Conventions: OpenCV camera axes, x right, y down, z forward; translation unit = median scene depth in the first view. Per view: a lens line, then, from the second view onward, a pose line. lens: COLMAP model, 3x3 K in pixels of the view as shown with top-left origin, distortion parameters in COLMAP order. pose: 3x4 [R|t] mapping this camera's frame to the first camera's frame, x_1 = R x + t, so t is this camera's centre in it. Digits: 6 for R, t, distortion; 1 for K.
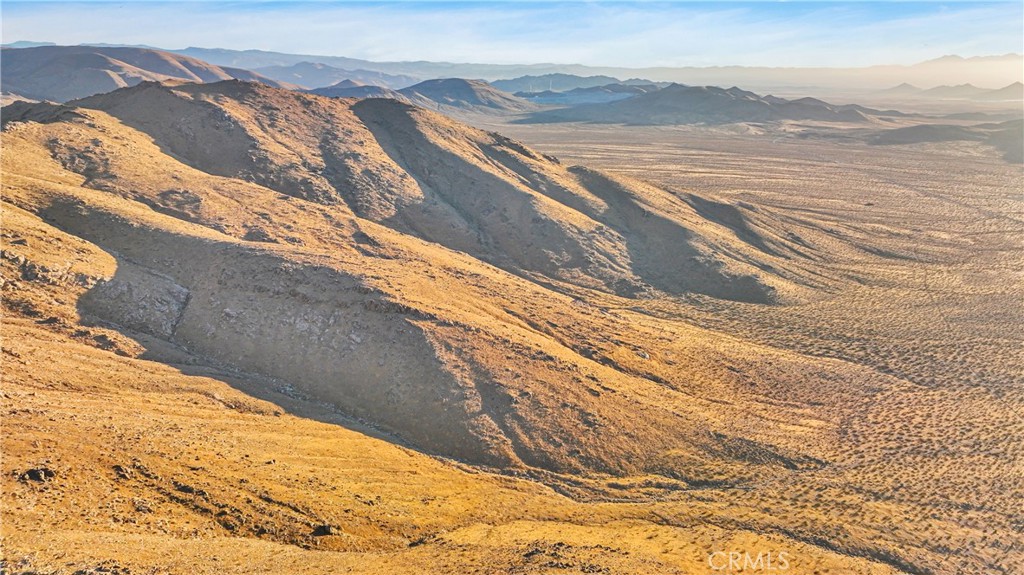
lens RADIAL K [[722.8, 0, 508.0], [0, 722.8, 289.7], [0, 0, 1]] dist [0.005214, 0.005493]
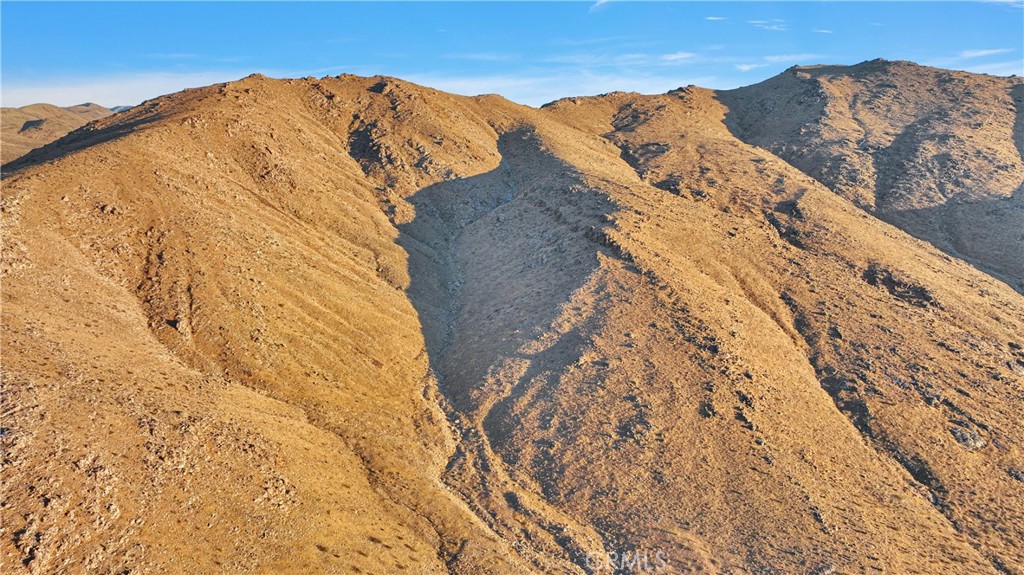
lens RADIAL K [[722.8, 0, 508.0], [0, 722.8, 289.7], [0, 0, 1]] dist [0.005214, 0.005493]
pose [[0.438201, 0.200490, -0.876232, 0.498922], [-0.263782, 0.960572, 0.087872, 0.034934], [0.859301, 0.192628, 0.473809, 0.510542]]
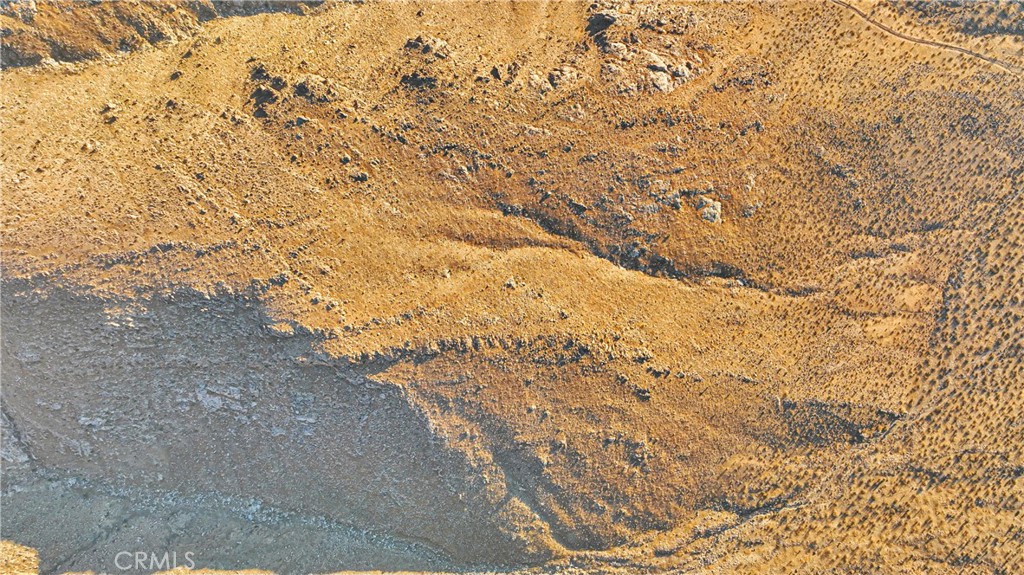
lens RADIAL K [[722.8, 0, 508.0], [0, 722.8, 289.7], [0, 0, 1]] dist [0.005214, 0.005493]
pose [[0.991962, -0.126415, 0.005573, -0.010461], [0.030578, 0.282209, 0.958866, -0.563754], [-0.122787, -0.950988, 0.283806, 0.827300]]
